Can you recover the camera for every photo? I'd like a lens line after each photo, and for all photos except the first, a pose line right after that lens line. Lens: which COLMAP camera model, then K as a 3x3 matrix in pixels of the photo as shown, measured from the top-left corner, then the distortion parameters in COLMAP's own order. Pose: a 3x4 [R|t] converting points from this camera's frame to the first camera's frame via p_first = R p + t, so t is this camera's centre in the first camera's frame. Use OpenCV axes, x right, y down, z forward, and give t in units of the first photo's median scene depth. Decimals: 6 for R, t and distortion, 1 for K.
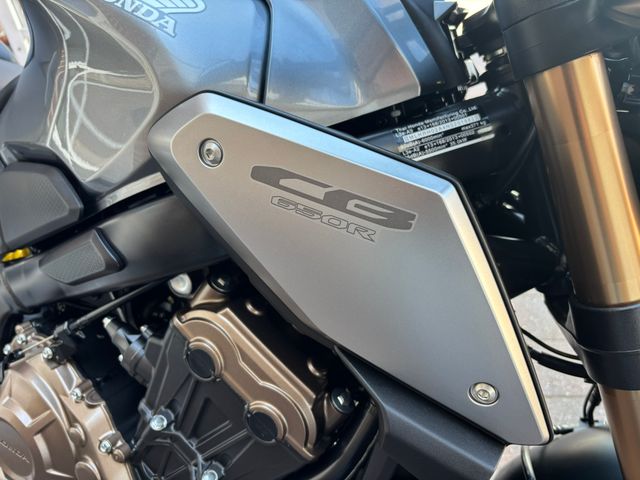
lens RADIAL K [[493.8, 0, 322.1], [0, 493.8, 236.9], [0, 0, 1]] dist [0.011714, -0.038388]
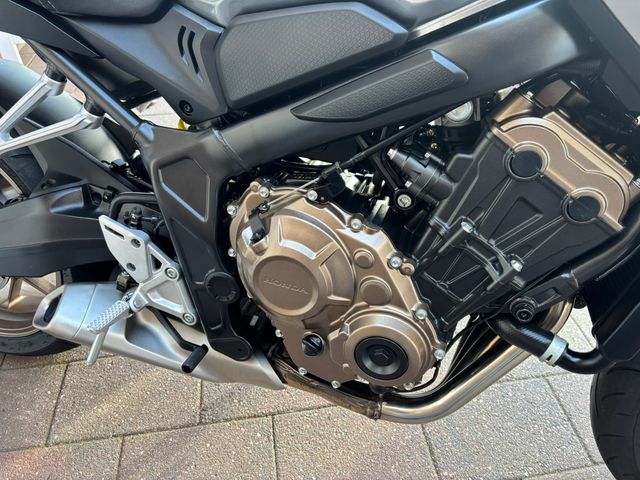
lens RADIAL K [[493.8, 0, 322.1], [0, 493.8, 236.9], [0, 0, 1]] dist [0.011714, -0.038388]
pose [[0.988492, -0.102601, 0.111164, -0.805544], [0.083536, 0.982861, 0.164332, 0.178820], [-0.126120, -0.153155, 0.980121, -0.103382]]
